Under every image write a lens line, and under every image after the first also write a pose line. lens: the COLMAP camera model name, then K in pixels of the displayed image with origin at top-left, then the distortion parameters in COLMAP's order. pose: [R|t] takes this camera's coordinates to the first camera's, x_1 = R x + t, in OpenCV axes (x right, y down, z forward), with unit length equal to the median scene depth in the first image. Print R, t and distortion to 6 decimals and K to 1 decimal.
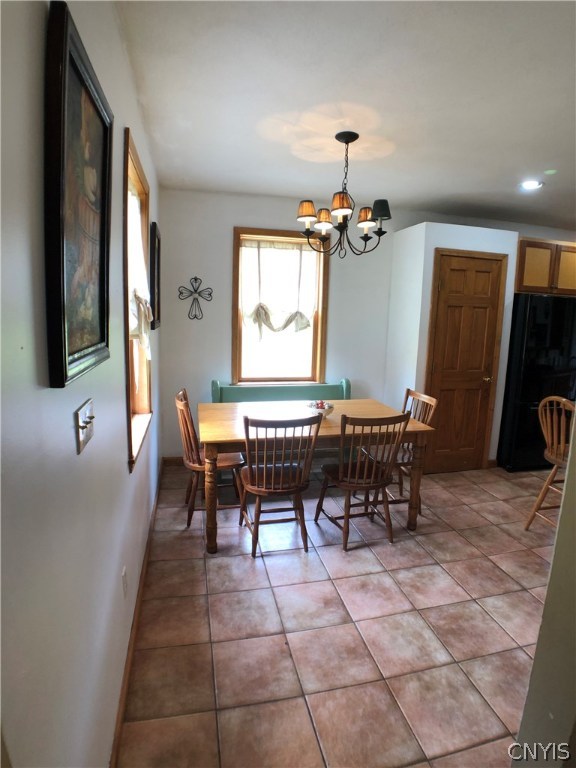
lens RADIAL K [[415.5, 0, 282.0], [0, 415.5, 377.7], [0, 0, 1]] dist [-0.078739, 0.008686]
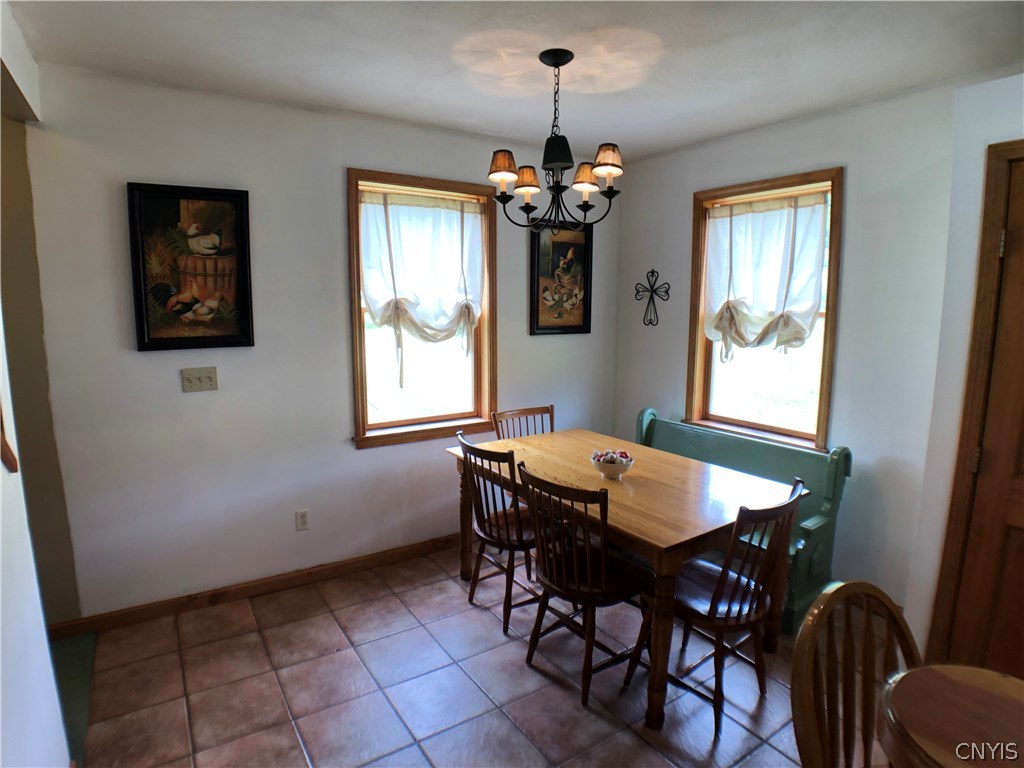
lens RADIAL K [[554.0, 0, 507.9], [0, 554.0, 389.9], [0, 0, 1]] dist [-0.078739, 0.008686]
pose [[0.354784, 0.116287, -0.927688, 0.880152], [-0.142040, 0.987421, 0.069454, -0.080128], [0.924096, 0.107128, 0.366838, 0.554629]]
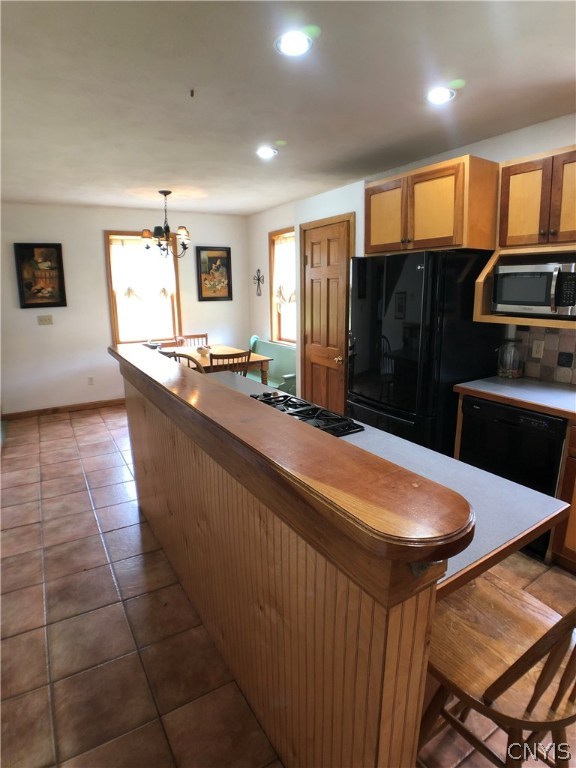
lens RADIAL K [[415.5, 0, 283.6], [0, 415.5, 381.3], [0, 0, 1]] dist [-0.078739, 0.008686]
pose [[0.308003, 0.179973, -0.934208, 1.832830], [-0.134199, 0.980345, 0.144617, -0.088581], [0.941873, 0.080827, 0.326101, 0.827605]]
